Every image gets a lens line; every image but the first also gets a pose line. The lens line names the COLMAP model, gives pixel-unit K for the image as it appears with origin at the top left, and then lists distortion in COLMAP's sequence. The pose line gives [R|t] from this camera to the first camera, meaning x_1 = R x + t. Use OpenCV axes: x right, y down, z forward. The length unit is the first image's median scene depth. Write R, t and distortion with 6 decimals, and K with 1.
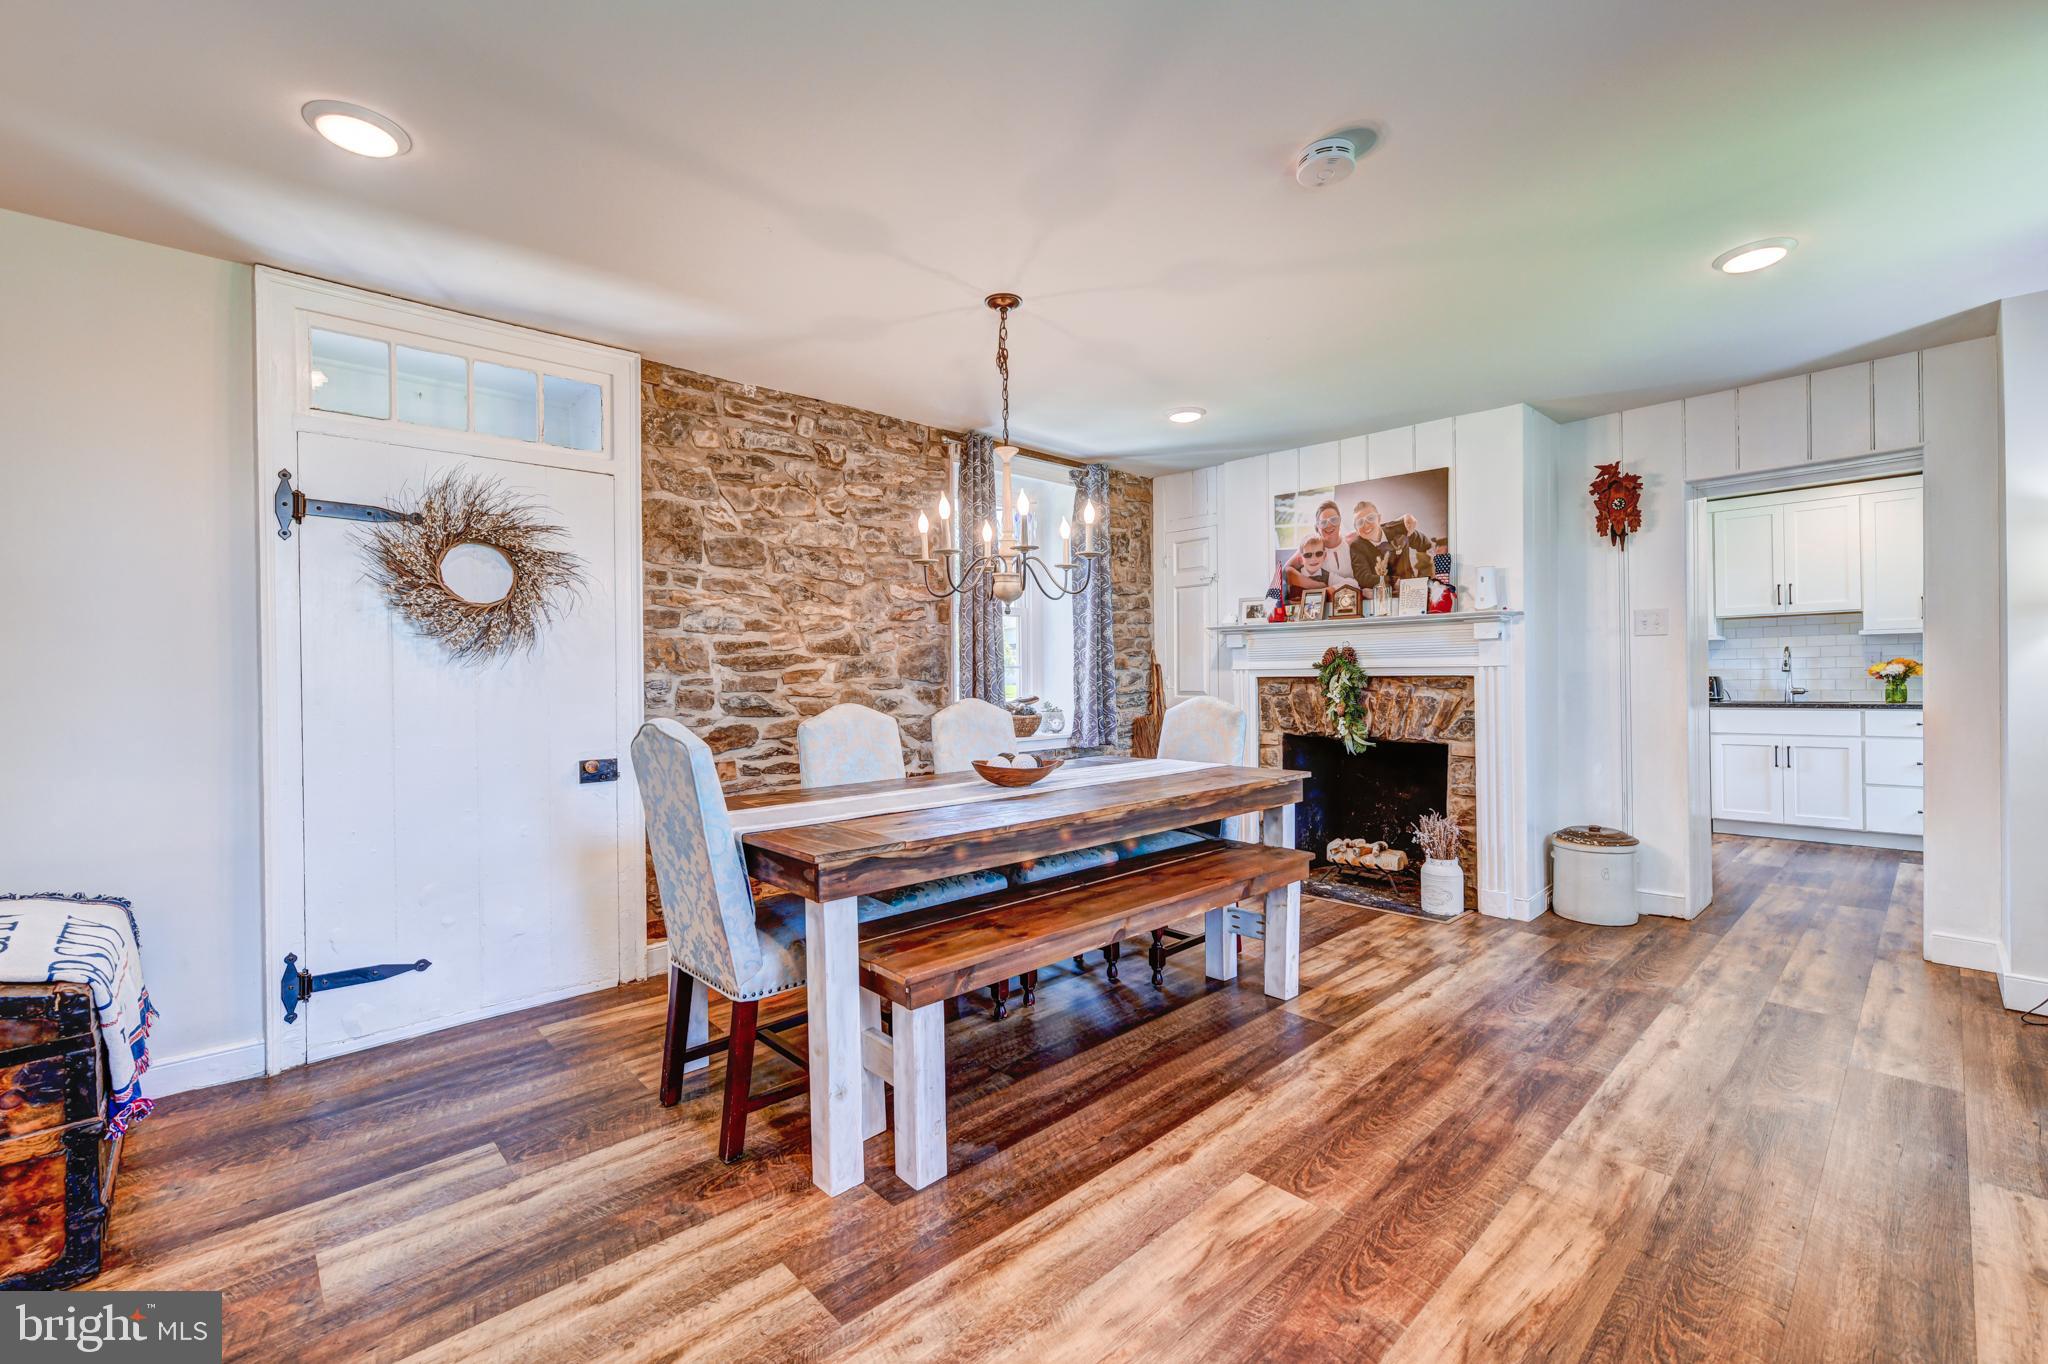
lens RADIAL K [[859.7, 0, 1011.1], [0, 859.7, 681.2], [0, 0, 1]] dist [0.007364, -0.002988]
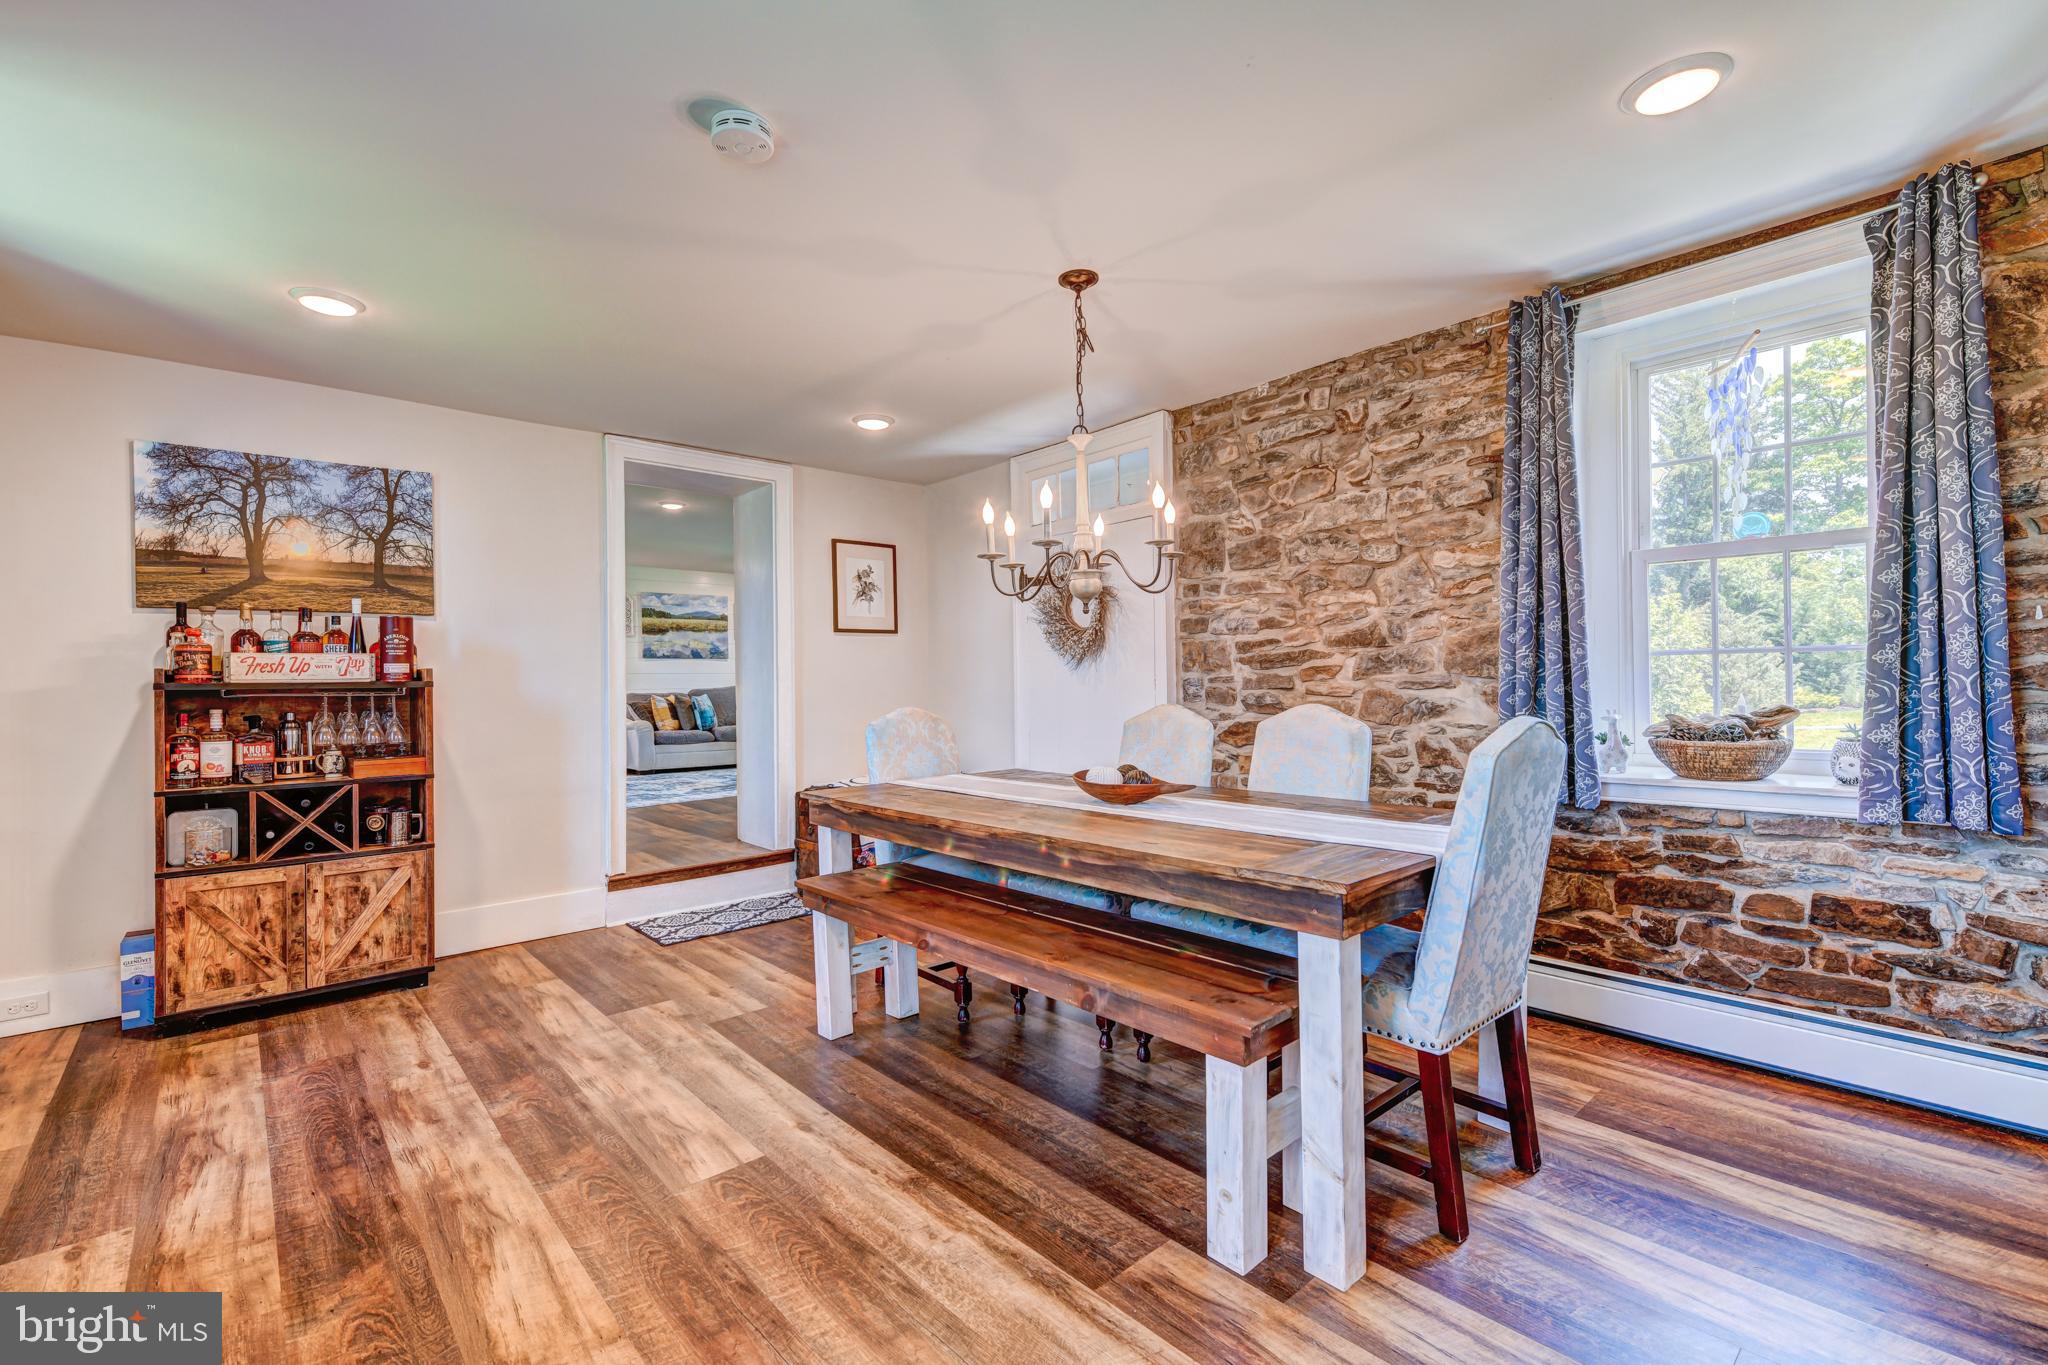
lens RADIAL K [[916.2, 0, 1063.9], [0, 916.2, 686.6], [0, 0, 1]] dist [0.001469, 0.000417]
pose [[-0.009244, 0.019801, -0.999761, 0.779918], [0.015738, 0.999683, 0.019654, -0.015803], [0.999833, -0.015553, -0.009553, 0.777467]]
